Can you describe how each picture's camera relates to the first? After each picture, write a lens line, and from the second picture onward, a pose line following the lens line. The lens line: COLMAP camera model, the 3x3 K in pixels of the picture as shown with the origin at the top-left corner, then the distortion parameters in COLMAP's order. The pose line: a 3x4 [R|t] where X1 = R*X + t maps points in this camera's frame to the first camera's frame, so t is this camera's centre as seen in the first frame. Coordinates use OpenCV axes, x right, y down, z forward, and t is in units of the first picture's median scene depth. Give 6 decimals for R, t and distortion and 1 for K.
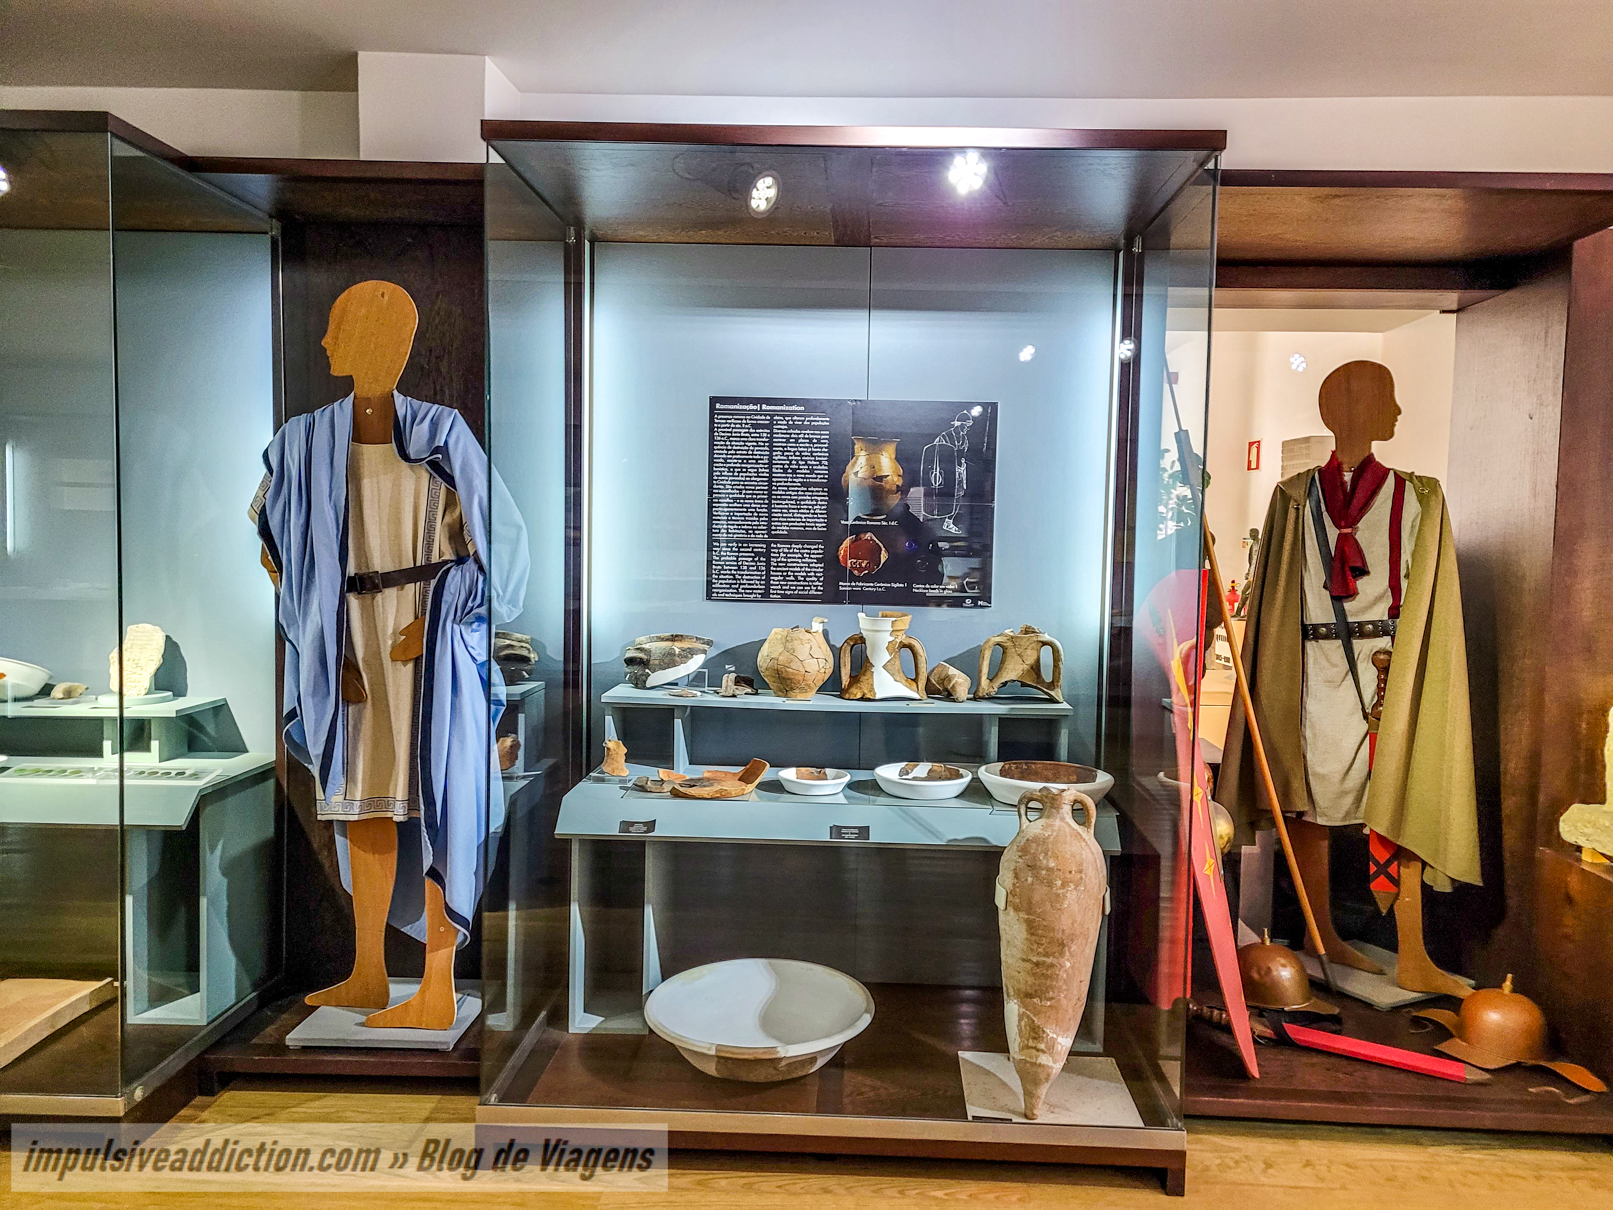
lens RADIAL K [[1237.3, 0, 809.7], [0, 1237.3, 599.6], [0, 0, 1]] dist [0.054572, -0.005612]
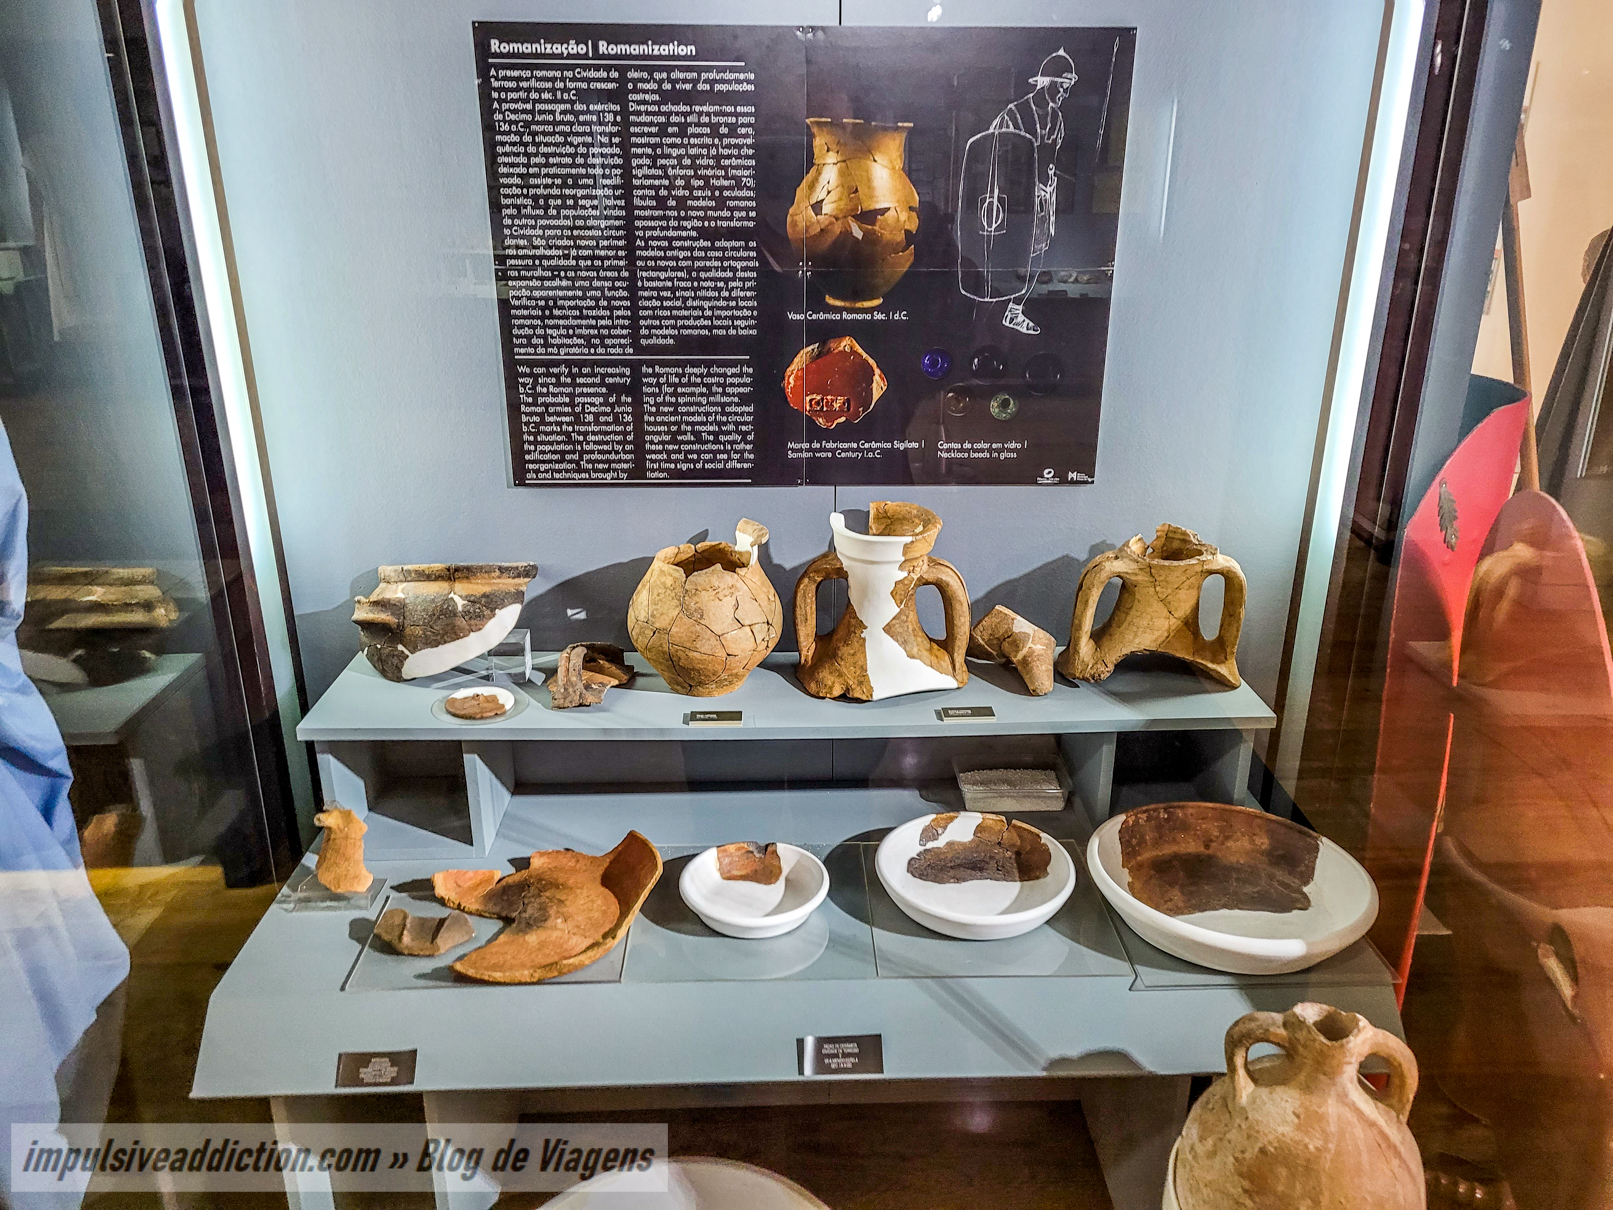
lens RADIAL K [[1237.3, 0, 802.1], [0, 1237.3, 619.6], [0, 0, 1]] dist [0.054572, -0.005612]
pose [[0.997139, -0.045338, 0.060483, -0.002938], [0.024754, 0.951890, 0.305440, -0.097728], [-0.071421, -0.303069, 0.950289, 0.521534]]
